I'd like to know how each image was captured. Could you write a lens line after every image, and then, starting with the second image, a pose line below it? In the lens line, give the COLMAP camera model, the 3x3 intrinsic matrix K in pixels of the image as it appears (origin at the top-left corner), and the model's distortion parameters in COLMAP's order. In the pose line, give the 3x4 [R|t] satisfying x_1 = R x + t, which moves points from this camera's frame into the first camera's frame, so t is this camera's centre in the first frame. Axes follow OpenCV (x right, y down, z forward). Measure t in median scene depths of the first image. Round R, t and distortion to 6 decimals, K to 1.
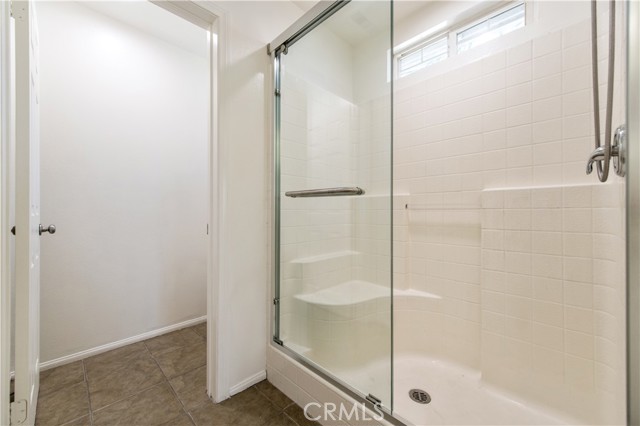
lens RADIAL K [[251.1, 0, 321.0], [0, 251.1, 210.9], [0, 0, 1]] dist [0.007020, -0.001296]
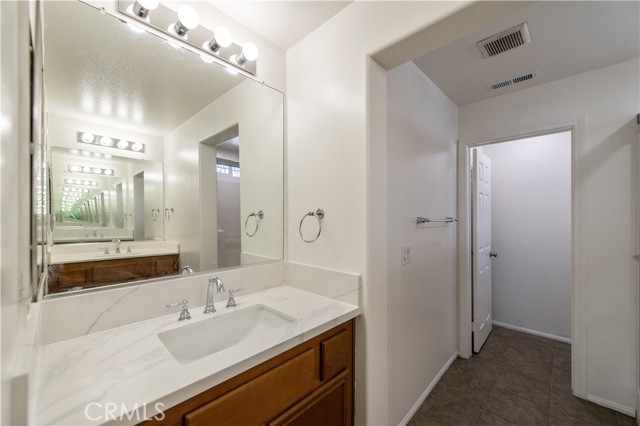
lens RADIAL K [[251.1, 0, 322.0], [0, 251.1, 216.7], [0, 0, 1]] dist [0.007020, -0.001296]
pose [[0.013040, -0.001821, -0.999913, 0.963964], [-0.000476, 0.999998, -0.001828, -0.235172], [0.999915, 0.000500, 0.013039, -0.426724]]
